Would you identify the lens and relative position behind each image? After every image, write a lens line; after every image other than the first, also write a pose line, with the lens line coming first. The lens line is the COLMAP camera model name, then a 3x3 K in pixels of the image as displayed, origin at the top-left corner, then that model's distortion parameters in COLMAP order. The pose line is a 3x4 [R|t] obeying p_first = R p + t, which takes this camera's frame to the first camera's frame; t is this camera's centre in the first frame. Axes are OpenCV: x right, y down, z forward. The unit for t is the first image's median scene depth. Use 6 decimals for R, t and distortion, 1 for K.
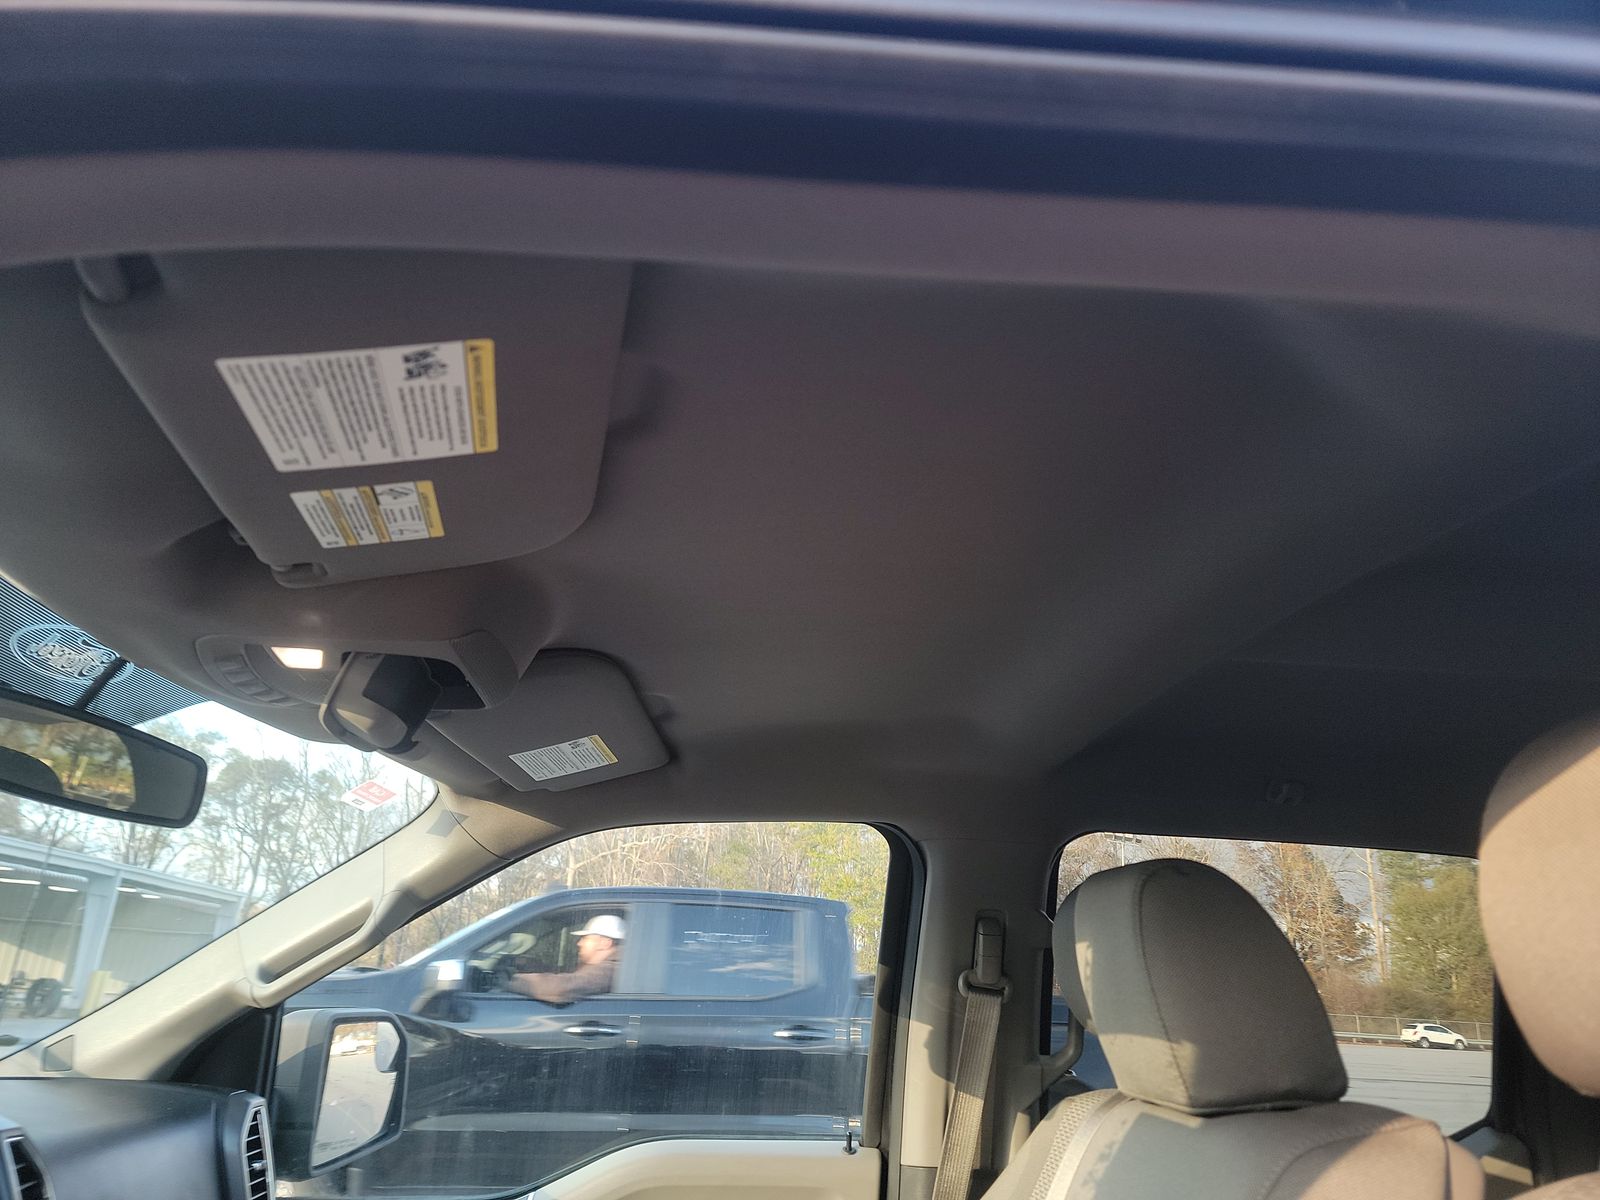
lens RADIAL K [[1117.2, 0, 805.1], [0, 1117.2, 589.3], [0, 0, 1]] dist [0.063860, -0.036572]
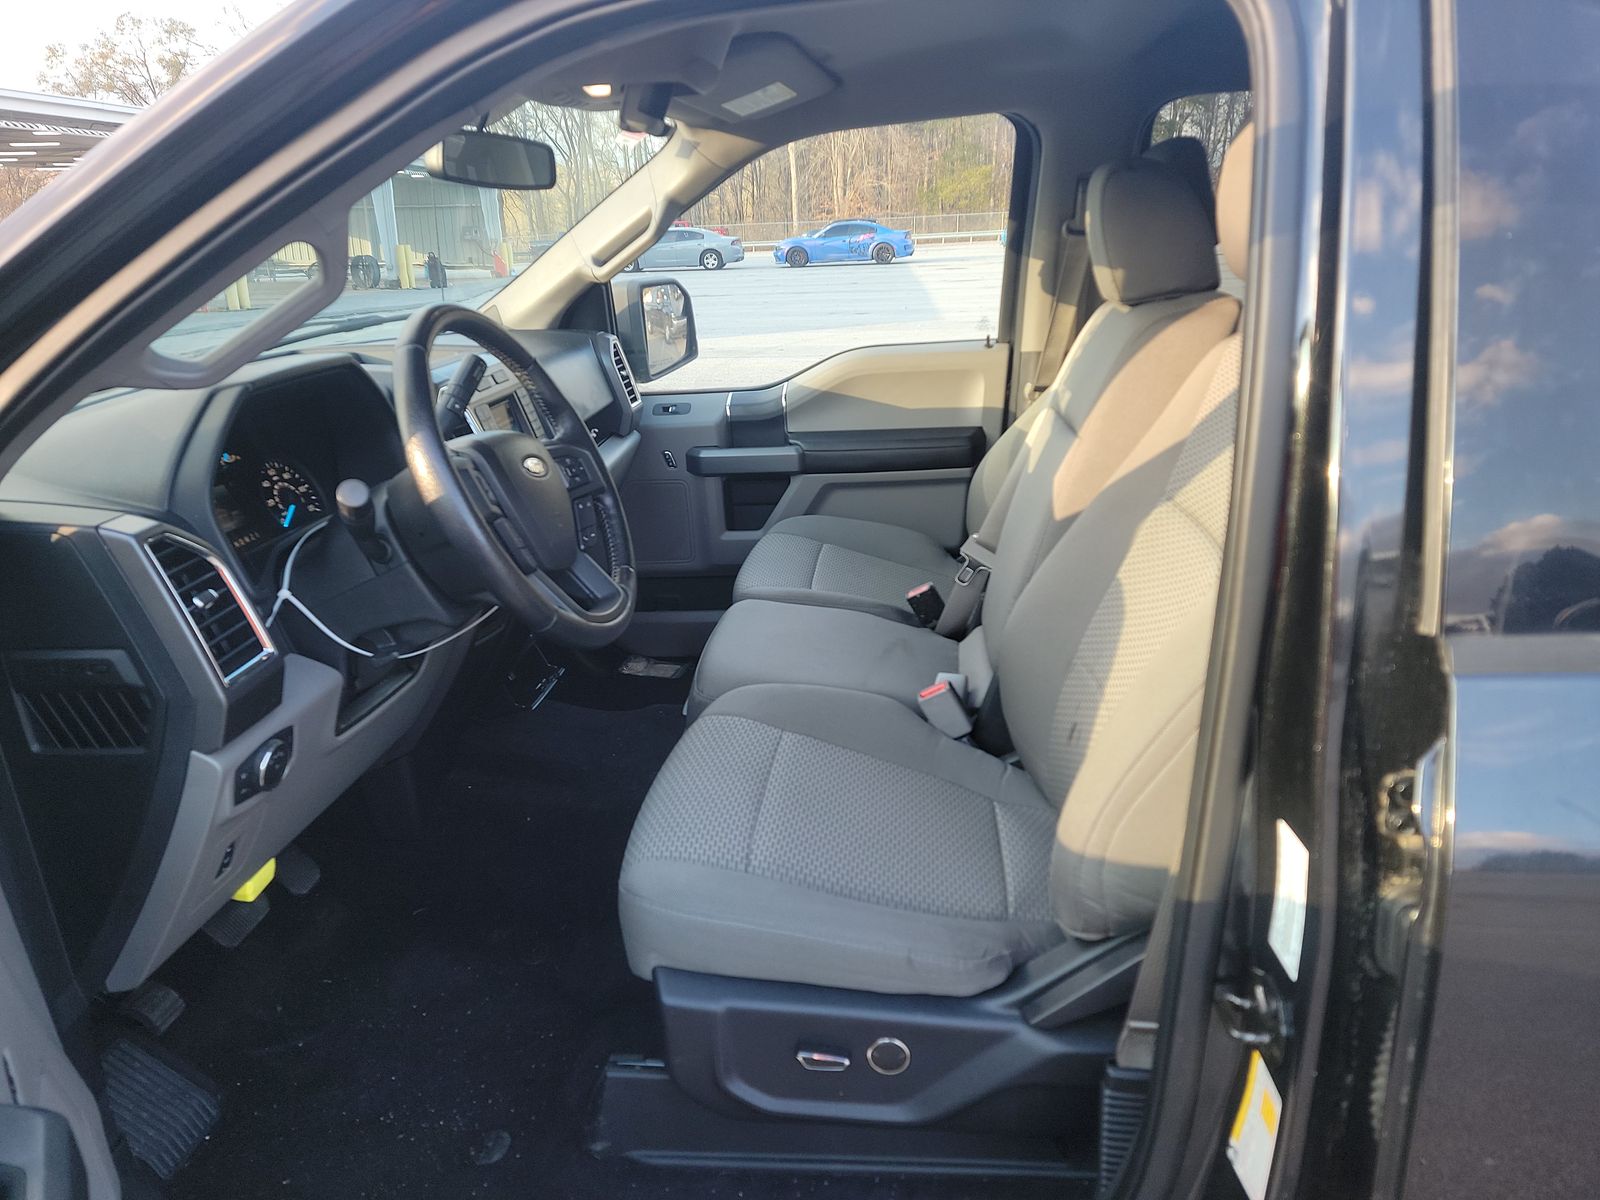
lens RADIAL K [[1117.2, 0, 803.8], [0, 1117.2, 603.0], [0, 0, 1]] dist [0.063860, -0.036572]
pose [[0.977328, -0.014558, -0.211229, 0.115606], [0.141965, 0.785209, 0.602738, -0.177557], [0.157085, -0.619060, 0.769473, -0.417102]]
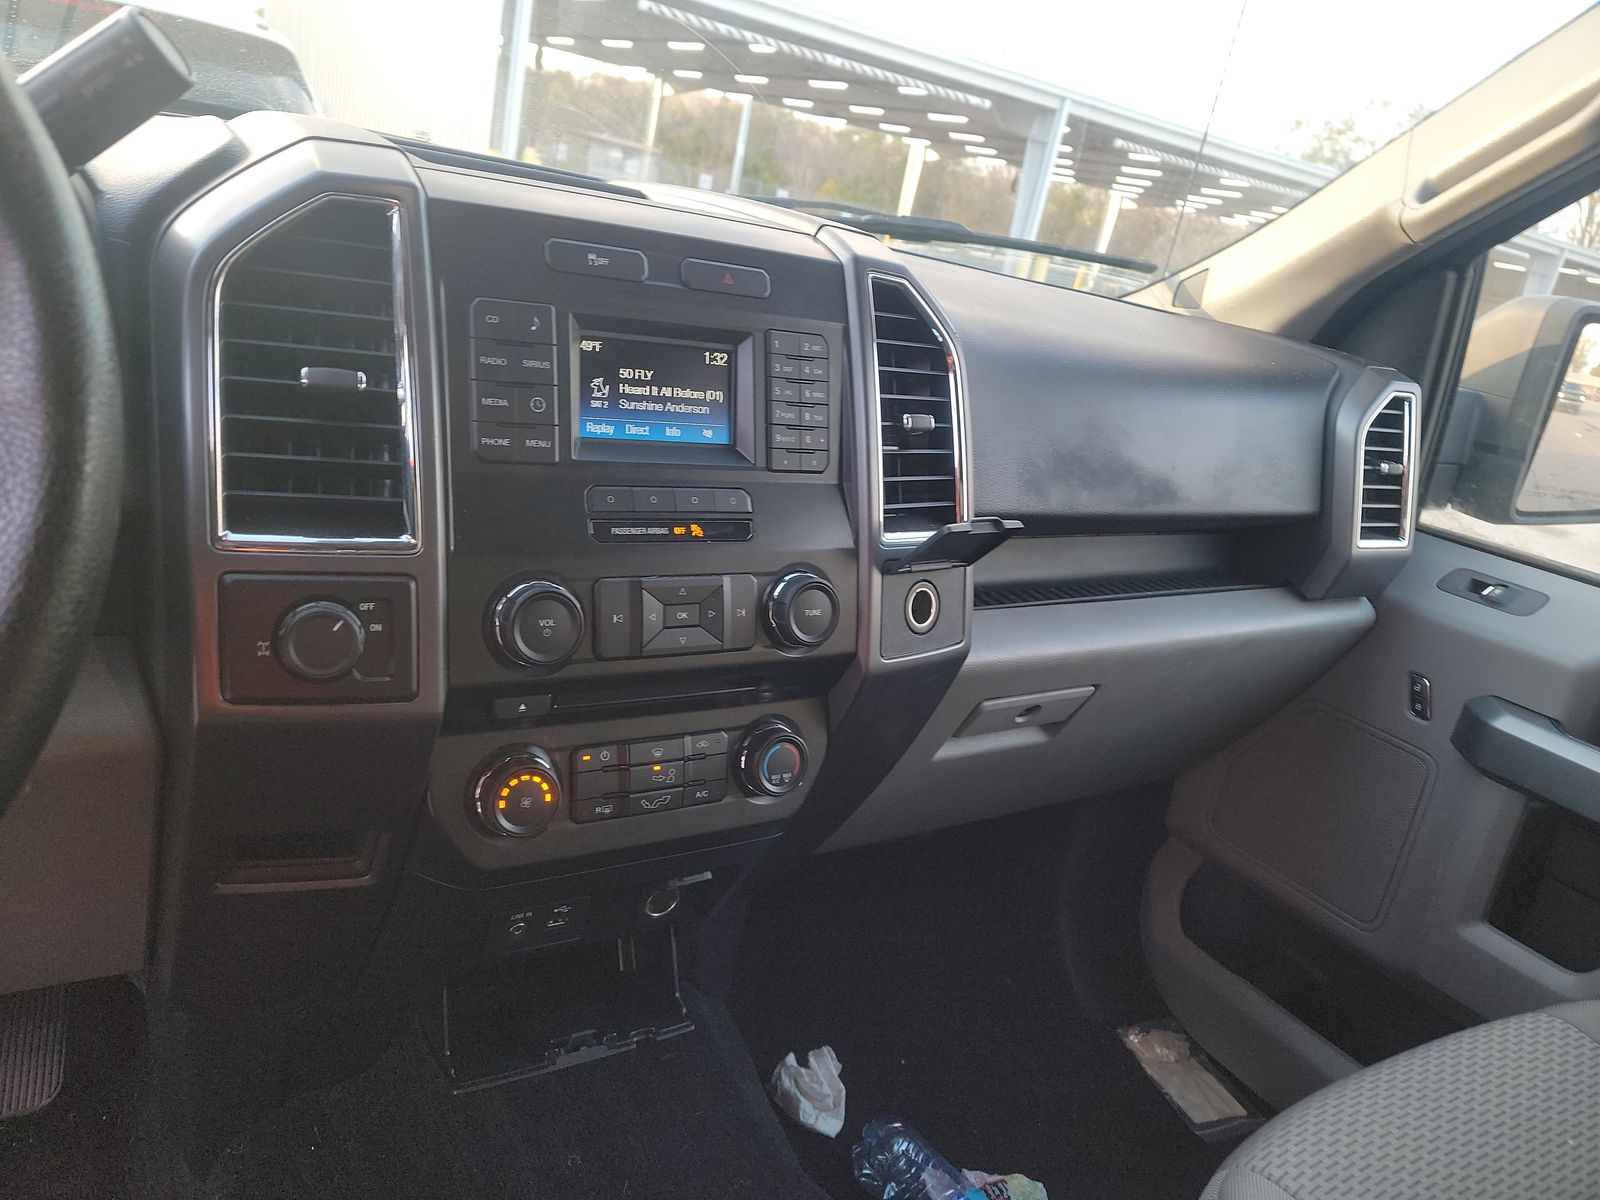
lens RADIAL K [[1117.2, 0, 781.5], [0, 1117.2, 568.5], [0, 0, 1]] dist [0.063860, -0.036572]
pose [[0.432526, 0.301637, -0.849669, -0.023552], [0.149835, 0.905227, 0.397635, 0.216854], [0.889084, -0.299298, 0.346338, 0.388067]]
